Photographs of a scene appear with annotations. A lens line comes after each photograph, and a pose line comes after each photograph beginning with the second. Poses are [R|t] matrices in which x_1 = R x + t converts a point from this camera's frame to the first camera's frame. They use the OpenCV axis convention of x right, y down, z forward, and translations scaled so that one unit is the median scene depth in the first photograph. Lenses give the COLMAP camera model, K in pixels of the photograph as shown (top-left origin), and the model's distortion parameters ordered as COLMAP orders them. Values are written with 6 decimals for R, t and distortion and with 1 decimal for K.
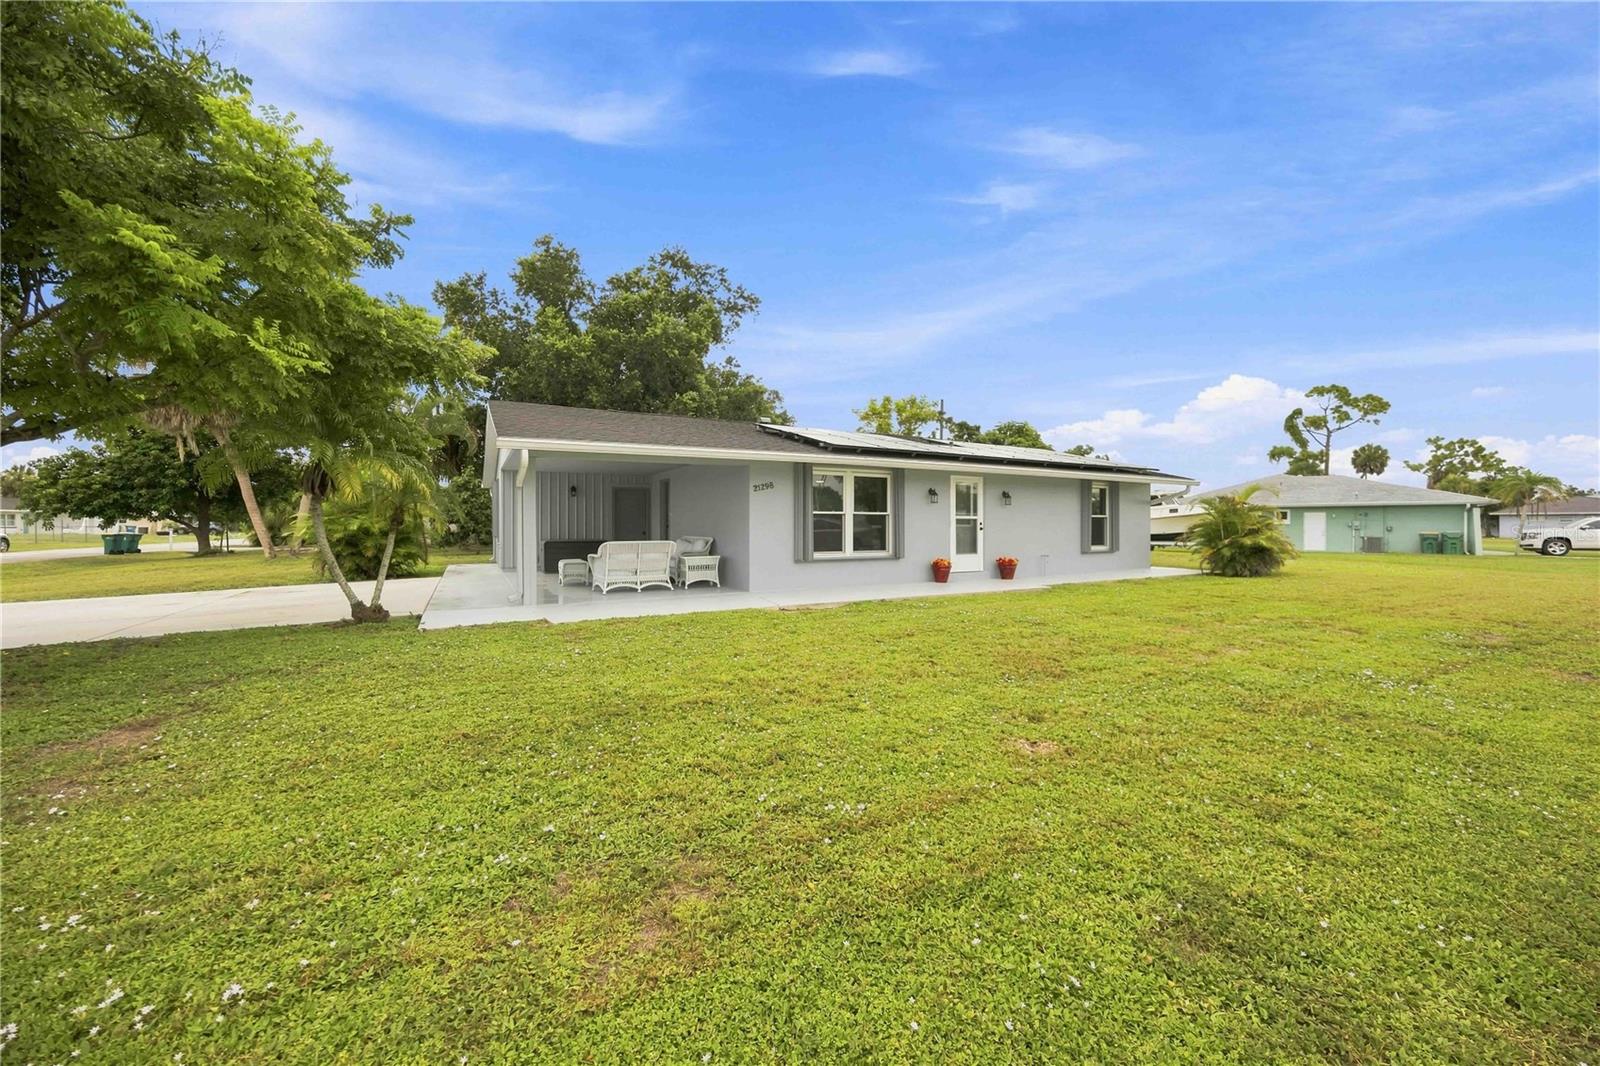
lens RADIAL K [[605.8, 0, 800.0], [0, 605.8, 533.0], [0, 0, 1]] dist [0.003353, 0.000072]
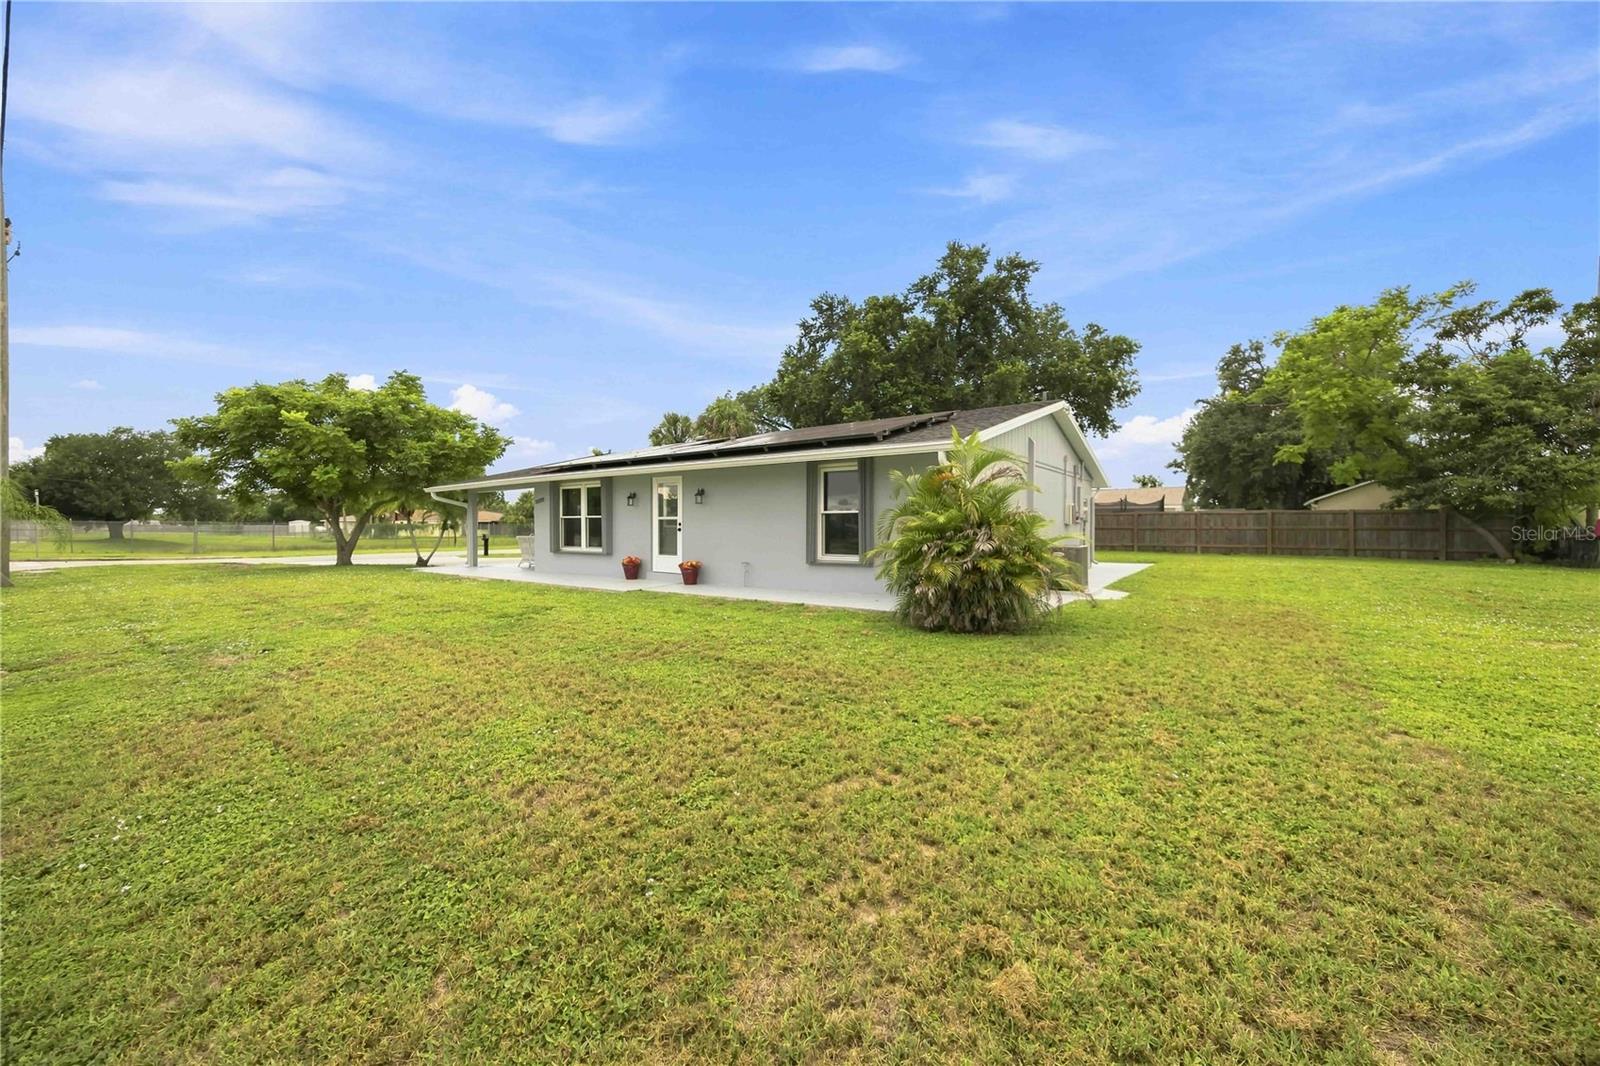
lens RADIAL K [[605.8, 0, 800.0], [0, 605.8, 533.0], [0, 0, 1]] dist [0.003353, 0.000072]
pose [[0.418012, 0.008410, -0.908403, 1.279717], [-0.010422, 0.999936, 0.004462, -0.008315], [0.908382, 0.007602, 0.418073, 0.790116]]
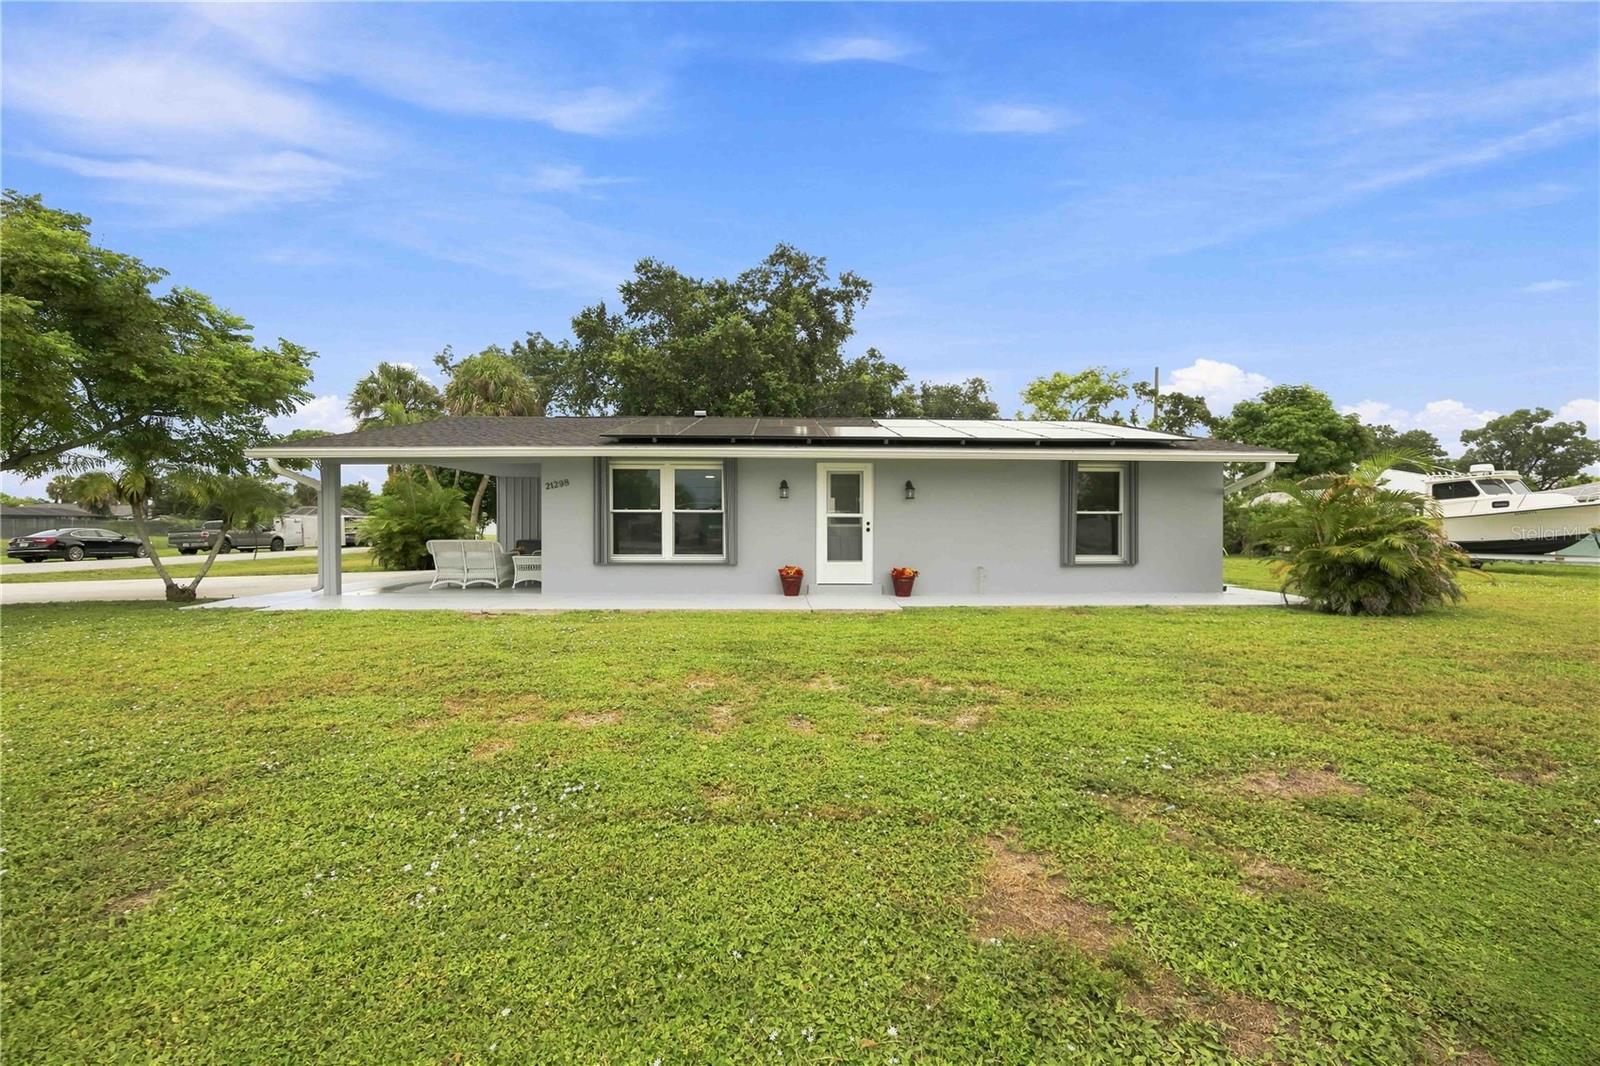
lens RADIAL K [[616.1, 0, 800.0], [0, 616.1, 533.0], [0, 0, 1]] dist [0.001886, 0.000088]
pose [[0.891789, 0.006274, -0.452408, 0.594752], [-0.007712, 0.999969, -0.001334, -0.001465], [0.452386, 0.004679, 0.891810, 0.254358]]
